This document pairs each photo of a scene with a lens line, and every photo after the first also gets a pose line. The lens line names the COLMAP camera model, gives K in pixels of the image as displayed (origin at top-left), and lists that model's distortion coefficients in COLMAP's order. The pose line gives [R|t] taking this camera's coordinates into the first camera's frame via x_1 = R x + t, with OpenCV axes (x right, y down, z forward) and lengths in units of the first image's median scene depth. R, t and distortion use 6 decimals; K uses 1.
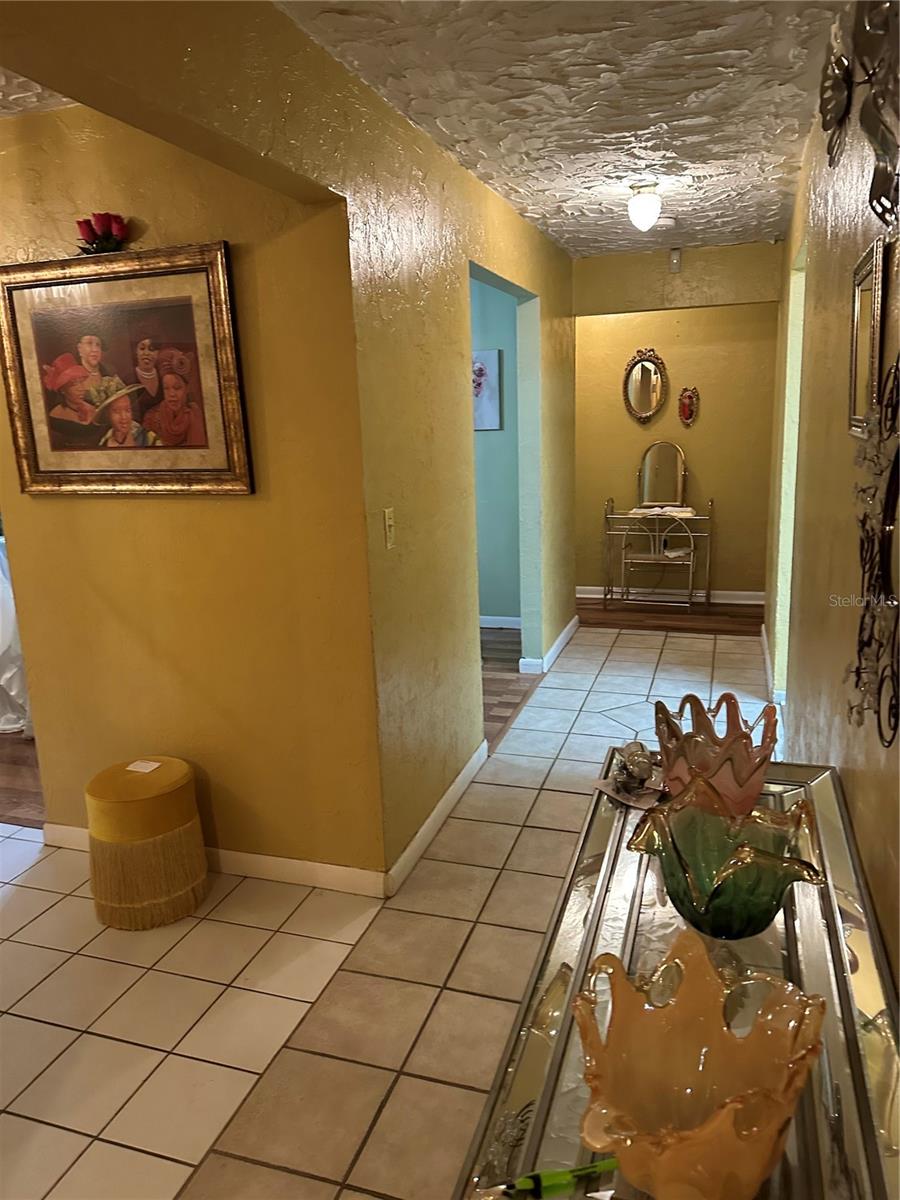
lens RADIAL K [[846.9, 0, 443.9], [0, 846.9, 626.6], [0, 0, 1]] dist [0.047935, -0.068100]
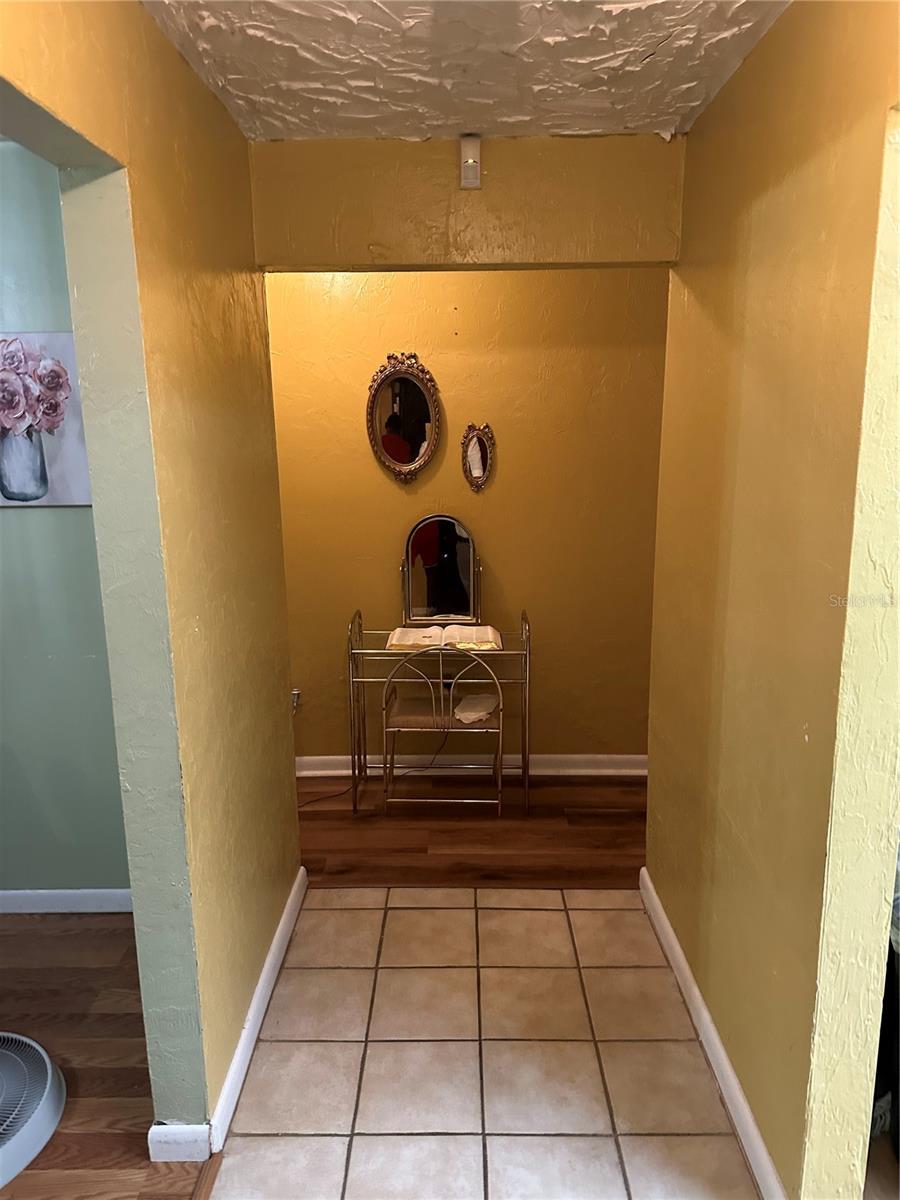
lens RADIAL K [[846.9, 0, 443.9], [0, 846.9, 626.6], [0, 0, 1]] dist [0.047935, -0.068100]
pose [[0.954548, -0.043312, 0.294895, 0.099722], [0.047256, 0.998863, -0.006259, -0.158604], [-0.294289, 0.019910, 0.955509, 0.517647]]
